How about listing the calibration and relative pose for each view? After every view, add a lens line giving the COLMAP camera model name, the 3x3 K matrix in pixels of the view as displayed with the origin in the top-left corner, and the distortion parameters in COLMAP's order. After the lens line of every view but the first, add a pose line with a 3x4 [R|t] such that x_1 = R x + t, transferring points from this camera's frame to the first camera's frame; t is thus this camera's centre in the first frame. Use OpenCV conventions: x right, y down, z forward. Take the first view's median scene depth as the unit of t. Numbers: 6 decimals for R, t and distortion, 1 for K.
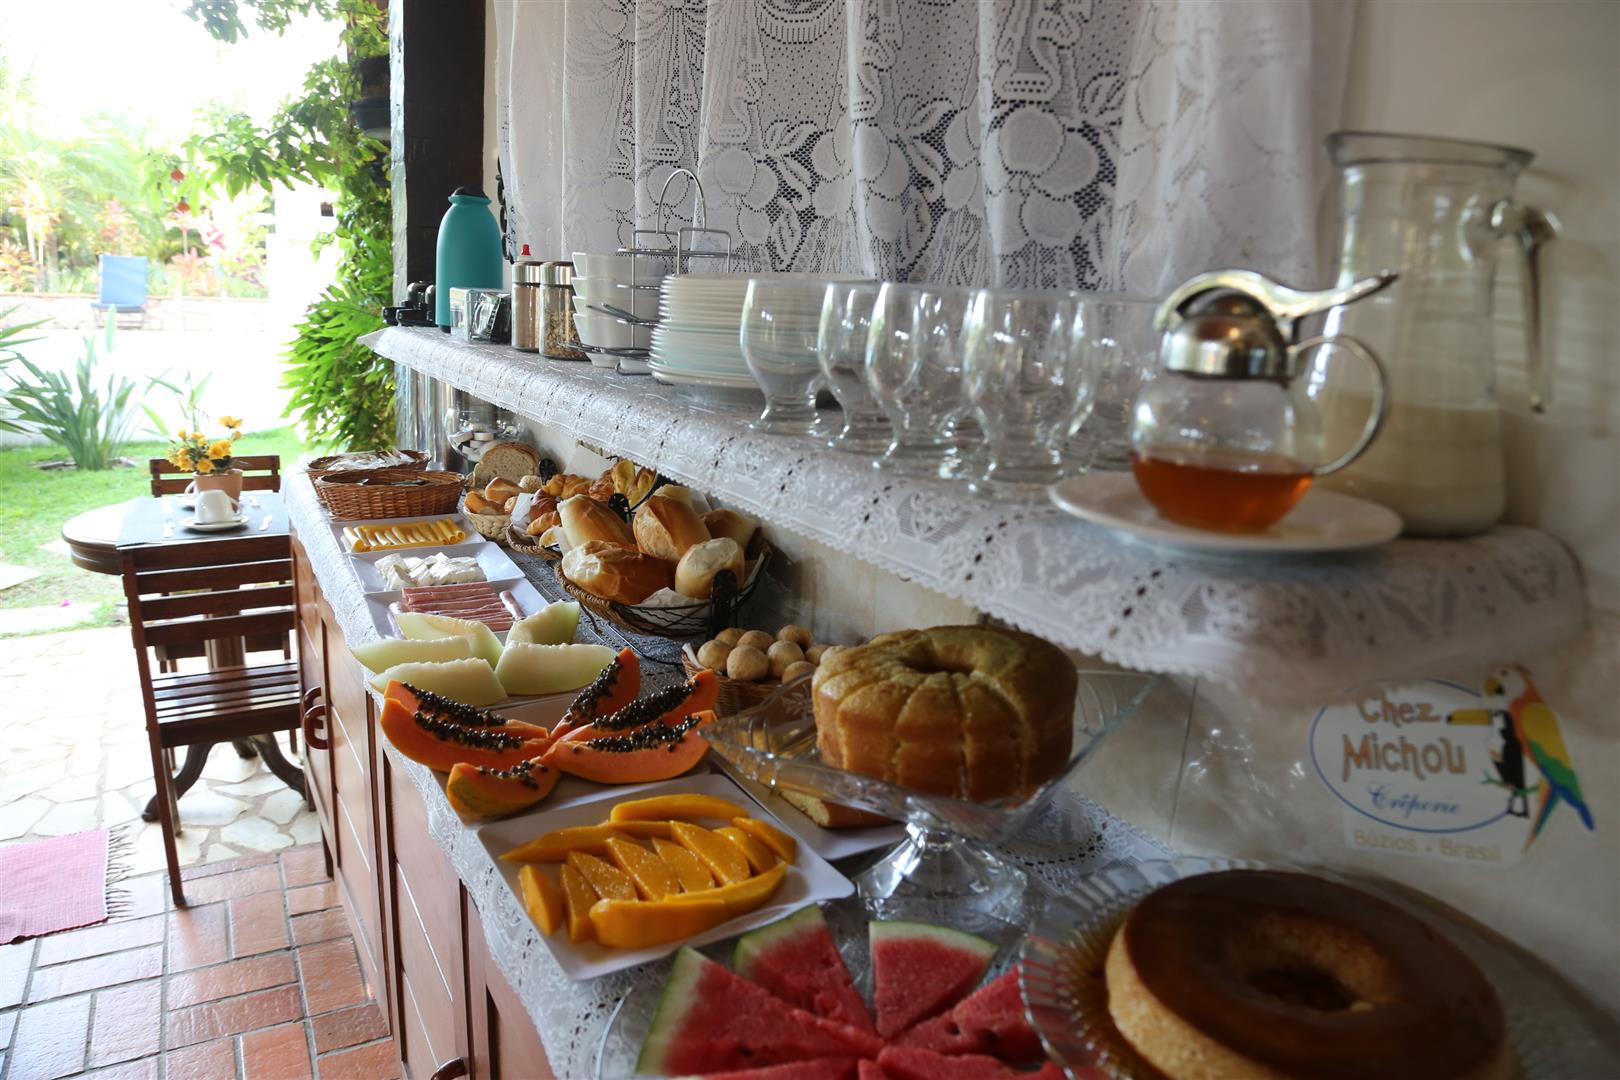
lens RADIAL K [[1078.8, 0, 839.2], [0, 1078.8, 544.6], [0, 0, 1]] dist [-0.111684, 0.043453]
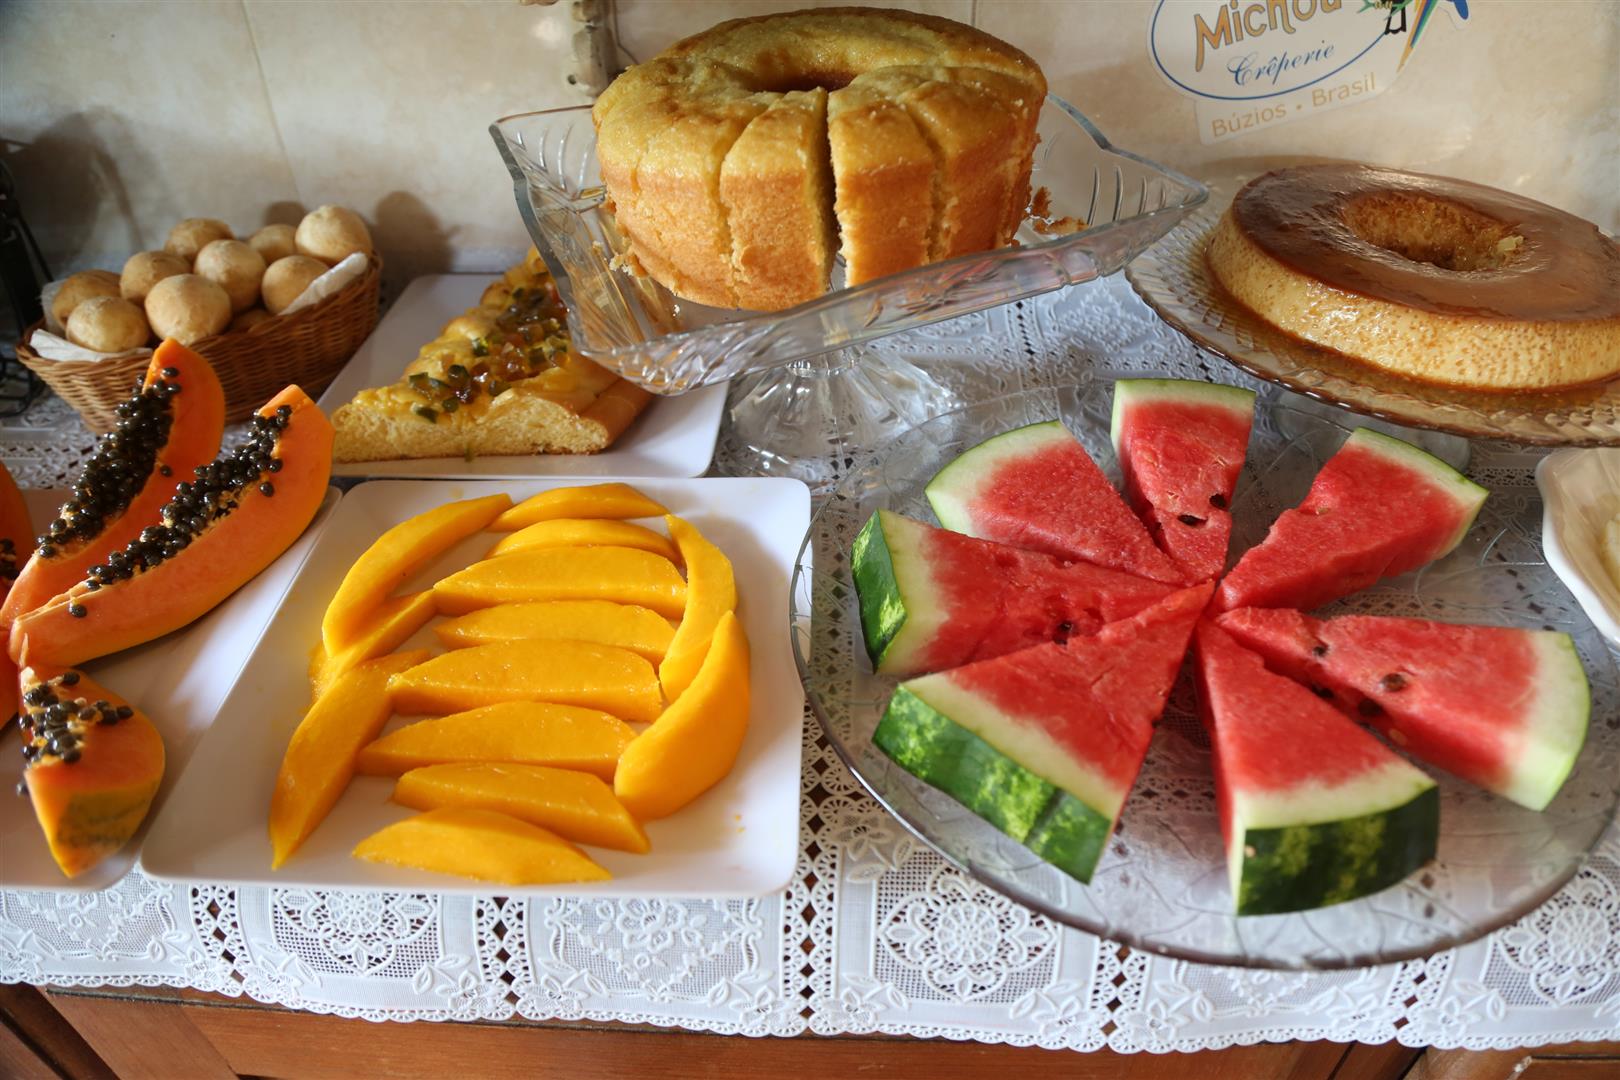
lens RADIAL K [[1078.8, 0, 817.4], [0, 1078.8, 547.3], [0, 0, 1]] dist [-0.111684, 0.043453]
pose [[0.562543, -0.554118, 0.613595, -0.310350], [0.237320, 0.819152, 0.522177, 0.015131], [-0.791975, -0.148129, 0.592311, 0.470732]]
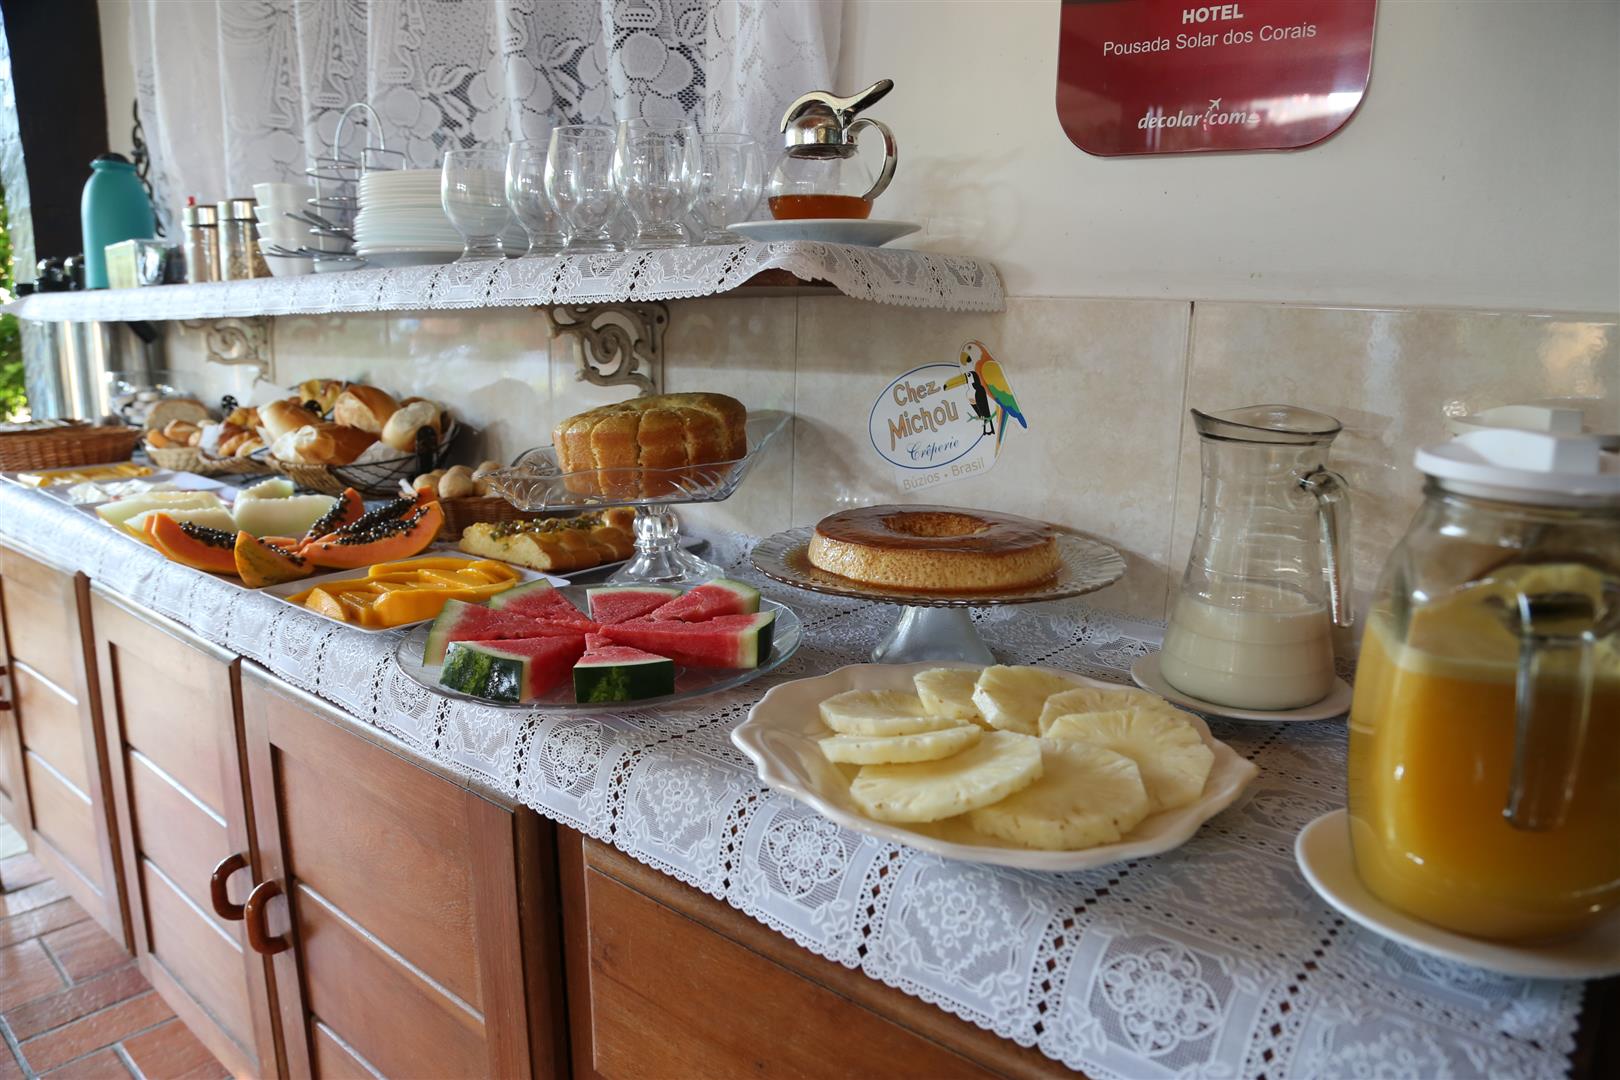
lens RADIAL K [[1078.8, 0, 826.6], [0, 1078.8, 548.3], [0, 0, 1]] dist [-0.111684, 0.043453]
pose [[0.944892, -0.103749, 0.310508, -0.075923], [0.111027, 0.993800, -0.005803, 0.253469], [-0.307981, 0.039958, 0.950553, -0.312910]]
